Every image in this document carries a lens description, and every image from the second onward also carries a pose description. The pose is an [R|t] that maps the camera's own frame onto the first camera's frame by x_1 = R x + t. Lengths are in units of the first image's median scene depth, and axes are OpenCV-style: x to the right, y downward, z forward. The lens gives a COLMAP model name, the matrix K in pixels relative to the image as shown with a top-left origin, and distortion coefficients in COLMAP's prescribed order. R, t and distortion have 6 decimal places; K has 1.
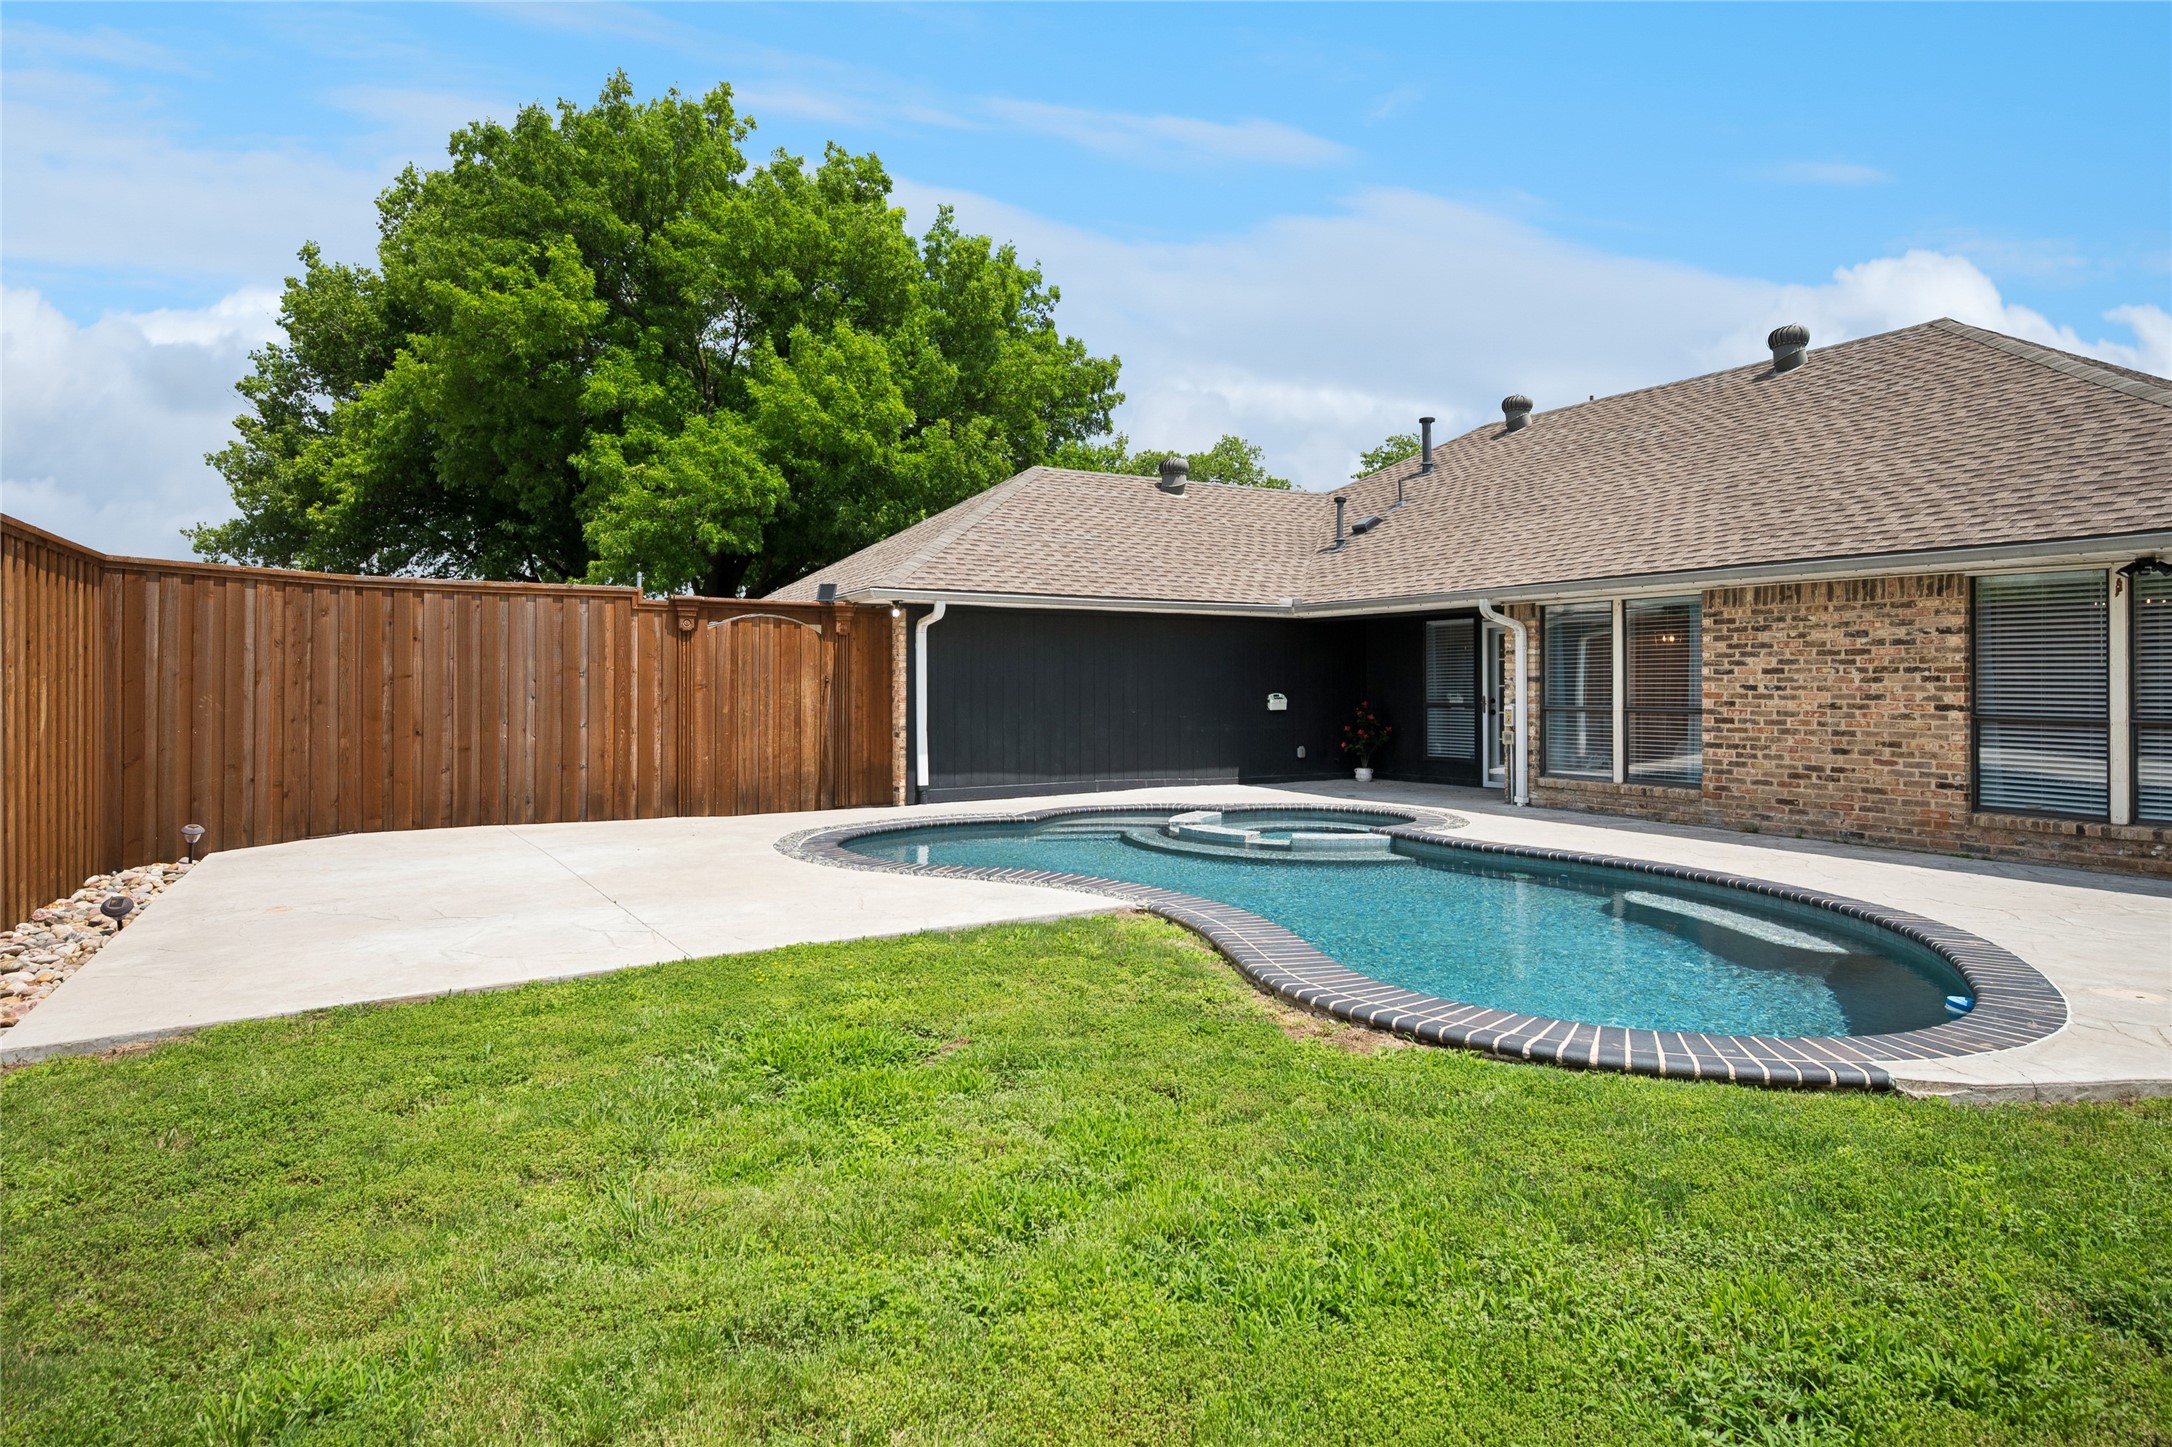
lens RADIAL K [[1262.9, 0, 1091.5], [0, 1262.9, 667.5], [0, 0, 1]] dist [-0.002488, 0.001011]
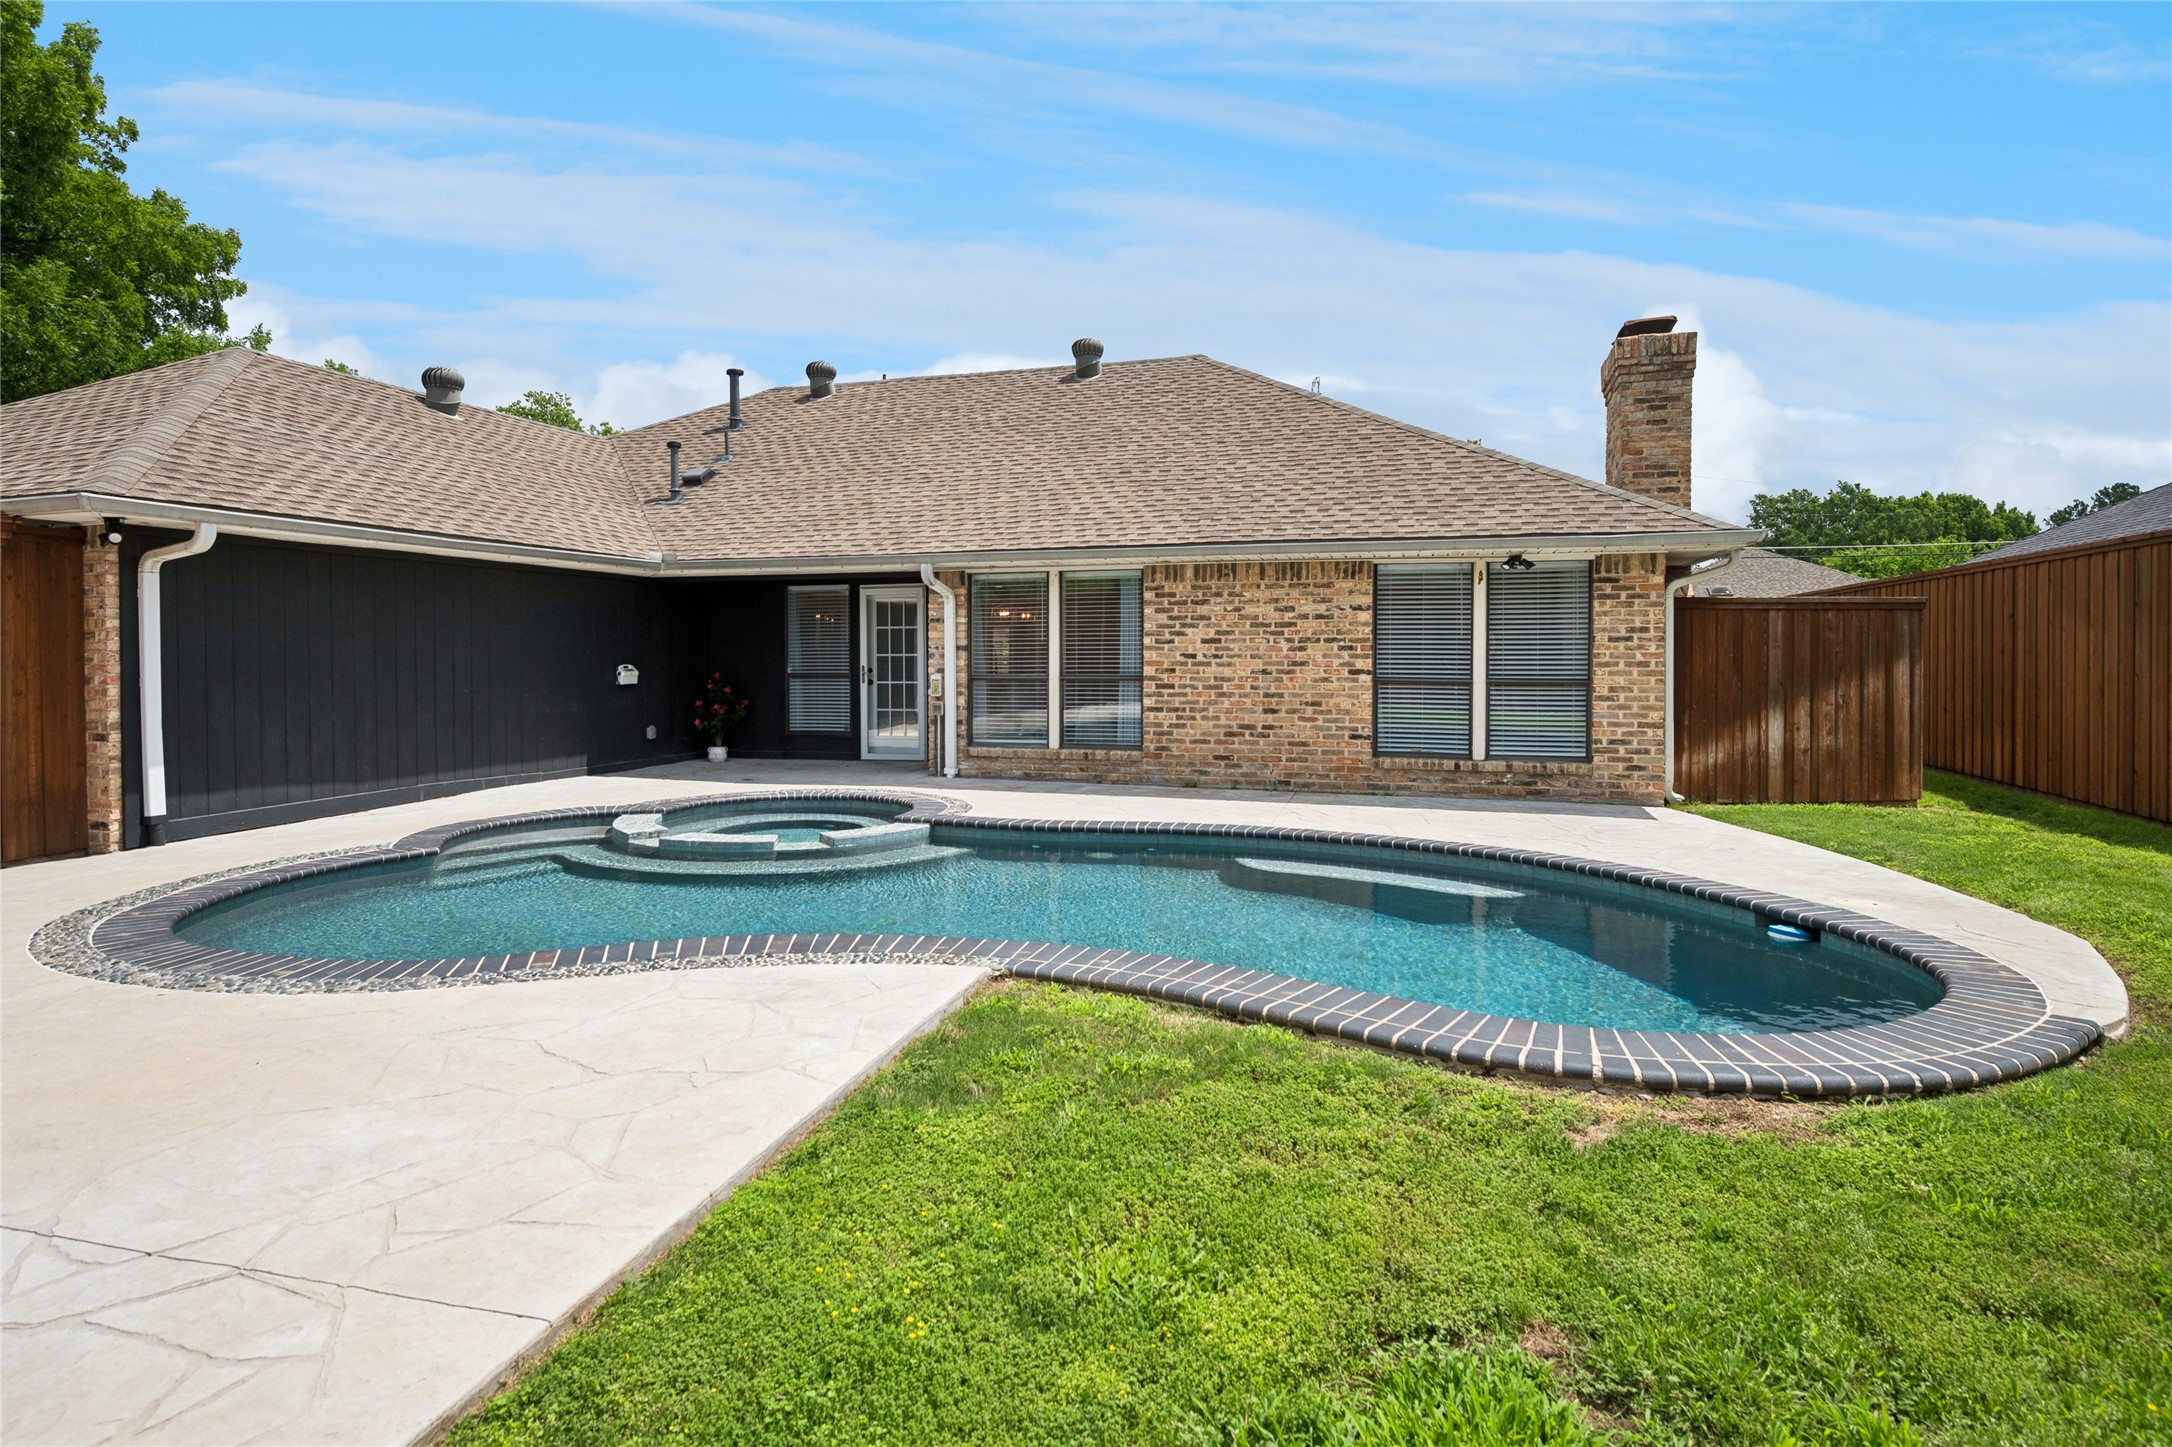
lens RADIAL K [[1159.7, 0, 1074.1], [0, 1159.7, 661.5], [0, 0, 1]] dist [-0.003097, -0.000957]
pose [[0.729427, -0.007073, 0.684022, -0.247559], [-0.007064, 0.999815, 0.017871, 0.003606], [-0.684022, -0.017868, 0.729242, 0.337642]]
